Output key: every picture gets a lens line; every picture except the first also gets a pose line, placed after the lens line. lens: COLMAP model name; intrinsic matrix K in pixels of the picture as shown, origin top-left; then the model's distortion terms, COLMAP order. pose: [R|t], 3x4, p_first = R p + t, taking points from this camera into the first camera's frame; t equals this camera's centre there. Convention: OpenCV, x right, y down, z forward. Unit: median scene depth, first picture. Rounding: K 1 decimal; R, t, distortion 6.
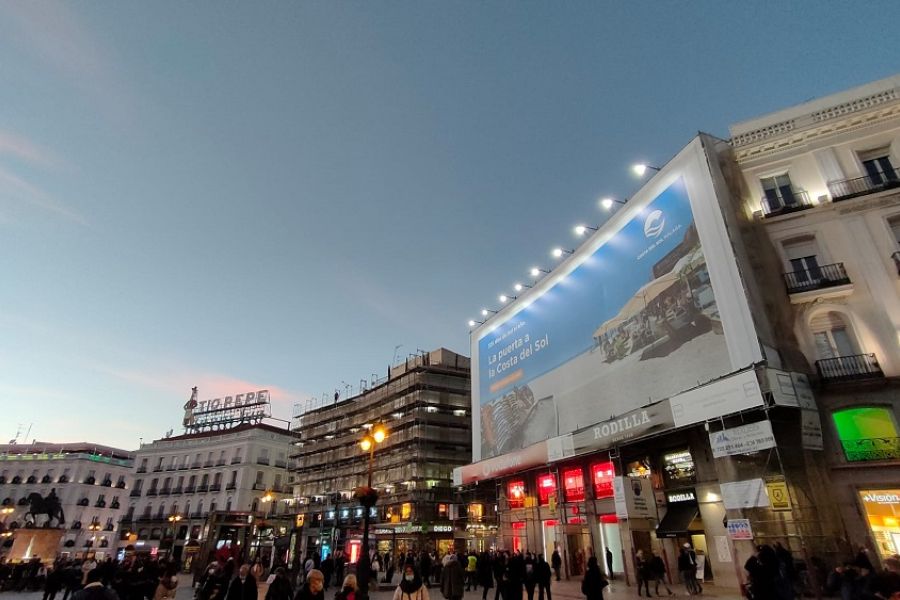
lens RADIAL K [[491.6, 0, 453.4], [0, 491.6, 313.8], [0, 0, 1]] dist [0.002362, -0.000016]
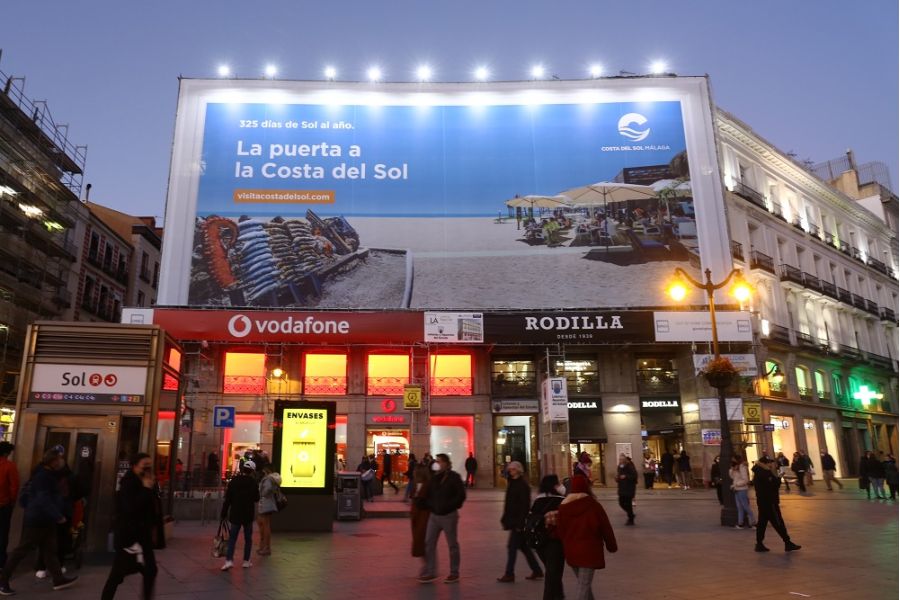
lens RADIAL K [[717.2, 0, 404.3], [0, 717.2, 261.4], [0, 0, 1]] dist [-0.098054, 0.094832]
pose [[0.407020, 0.262594, 0.874859, -0.910784], [-0.400398, 0.912154, -0.087506, 0.355401], [-0.820985, -0.314675, 0.476407, 0.670805]]
